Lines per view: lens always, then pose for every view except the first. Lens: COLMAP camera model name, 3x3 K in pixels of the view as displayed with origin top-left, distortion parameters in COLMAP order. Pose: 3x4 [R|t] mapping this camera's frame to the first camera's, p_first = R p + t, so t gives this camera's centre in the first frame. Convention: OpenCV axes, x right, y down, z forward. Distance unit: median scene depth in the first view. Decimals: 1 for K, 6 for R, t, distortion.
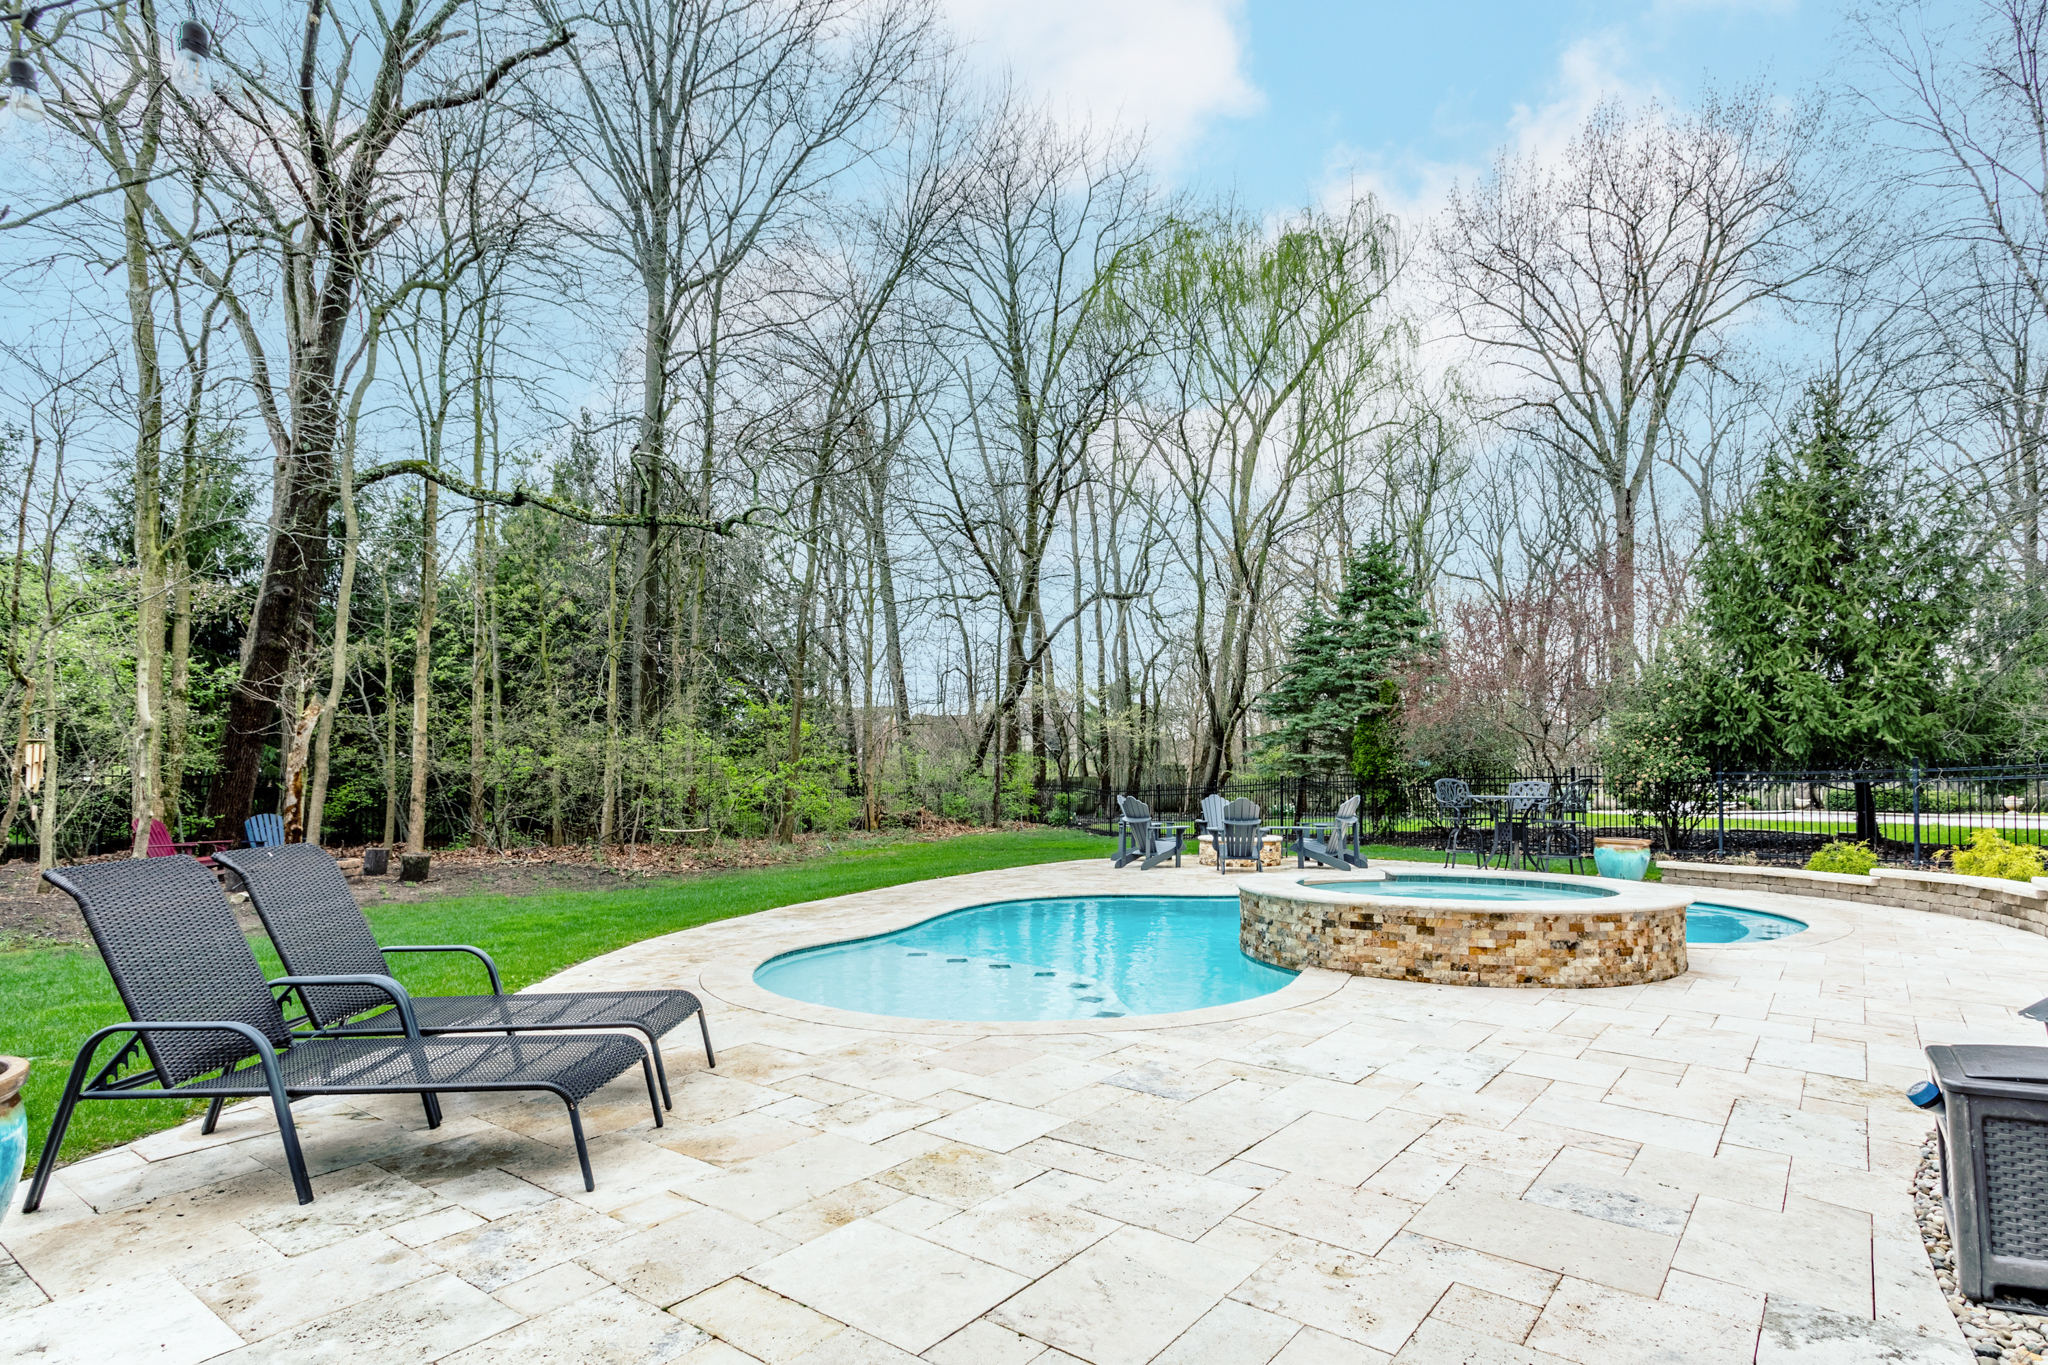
lens RADIAL K [[1037.0, 0, 1024.0], [0, 1037.0, 682.5], [0, 0, 1]] dist [0.002368, -0.000077]
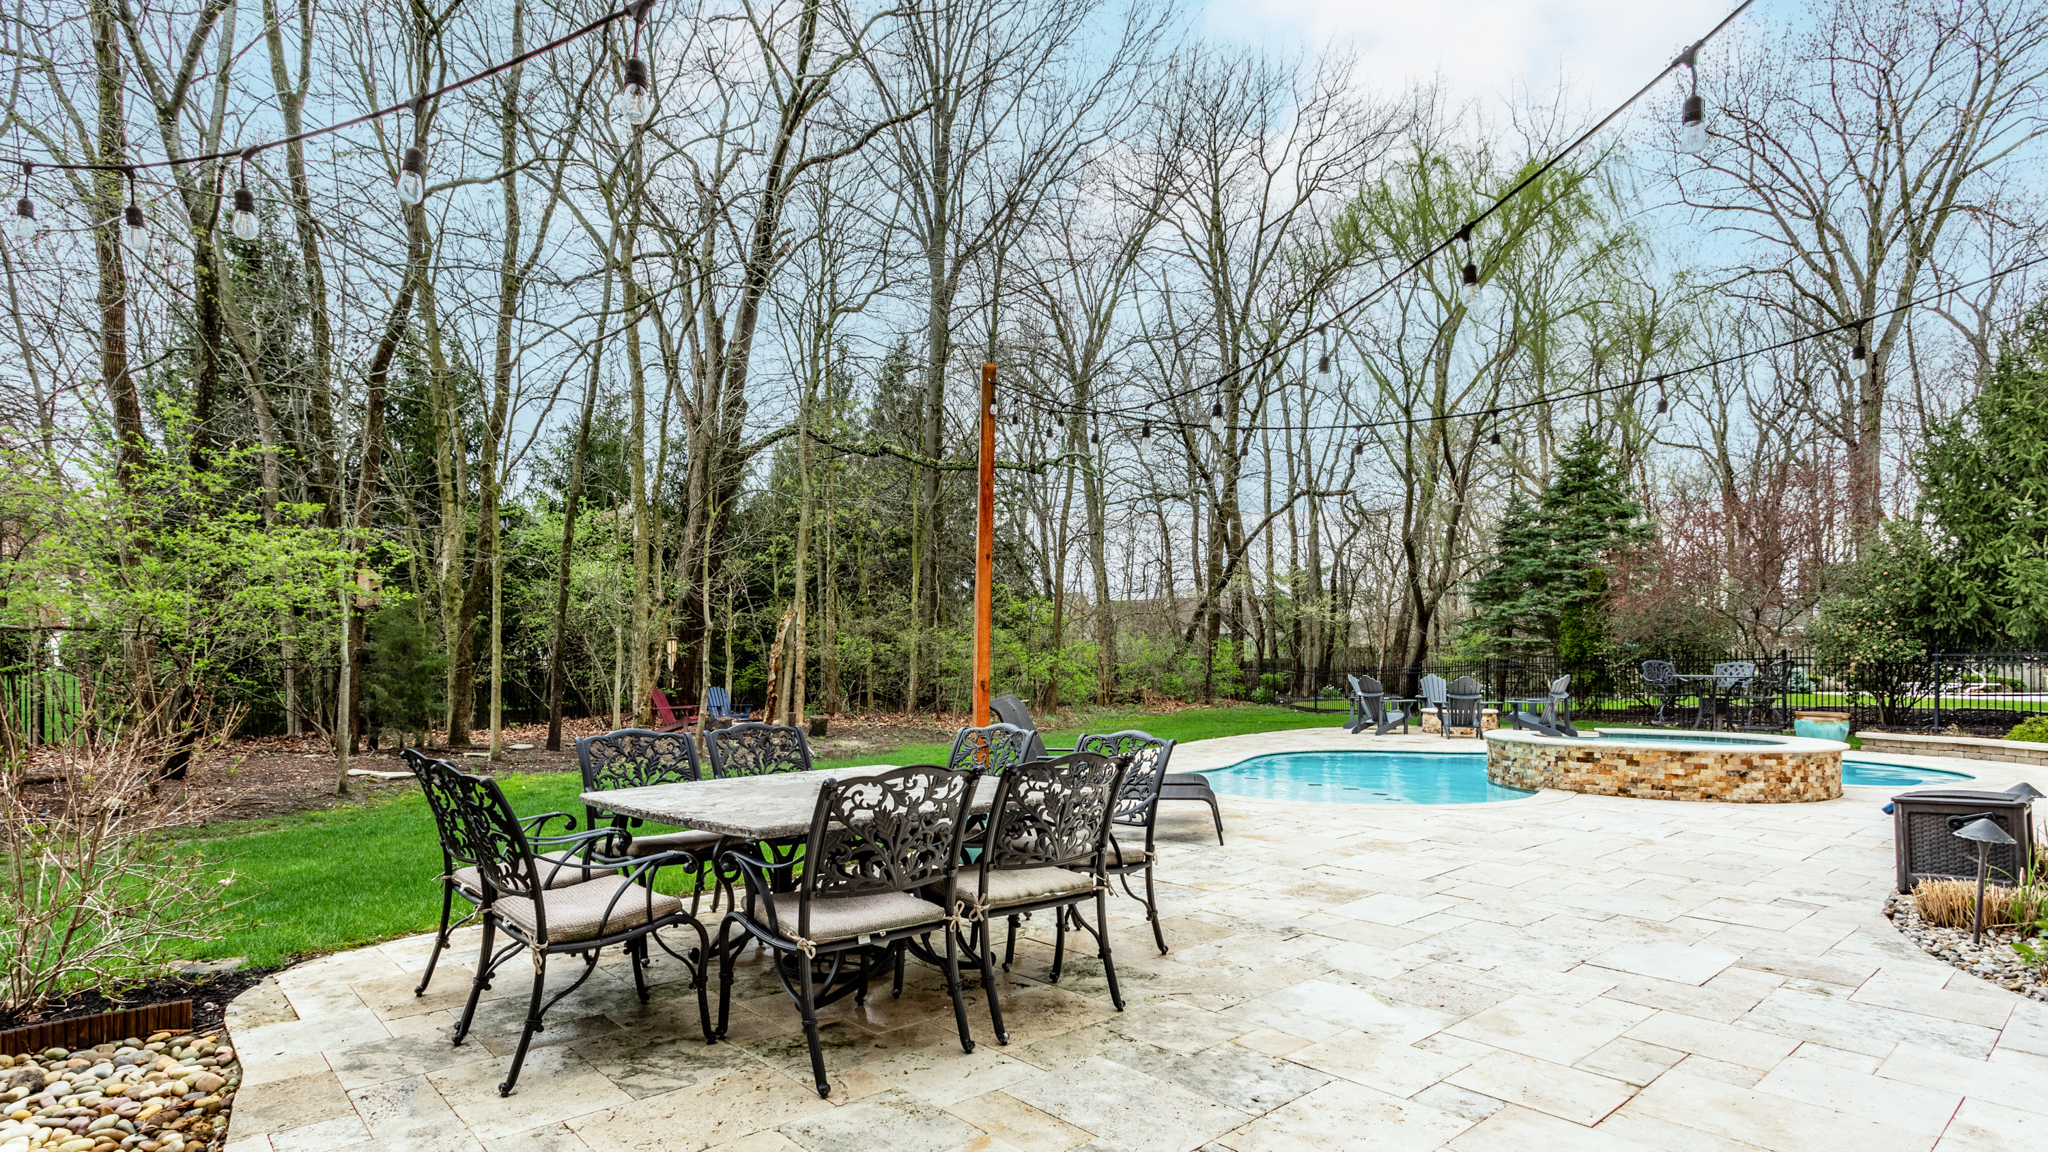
lens RADIAL K [[1076.0, 0, 953.0], [0, 1076.0, 618.3], [0, 0, 1]] dist [0.000328, 0.001044]
pose [[0.981051, -0.009161, -0.193531, -0.087724], [0.019436, 0.998496, 0.051262, -0.021411], [0.192771, -0.054052, 0.979754, -0.224800]]
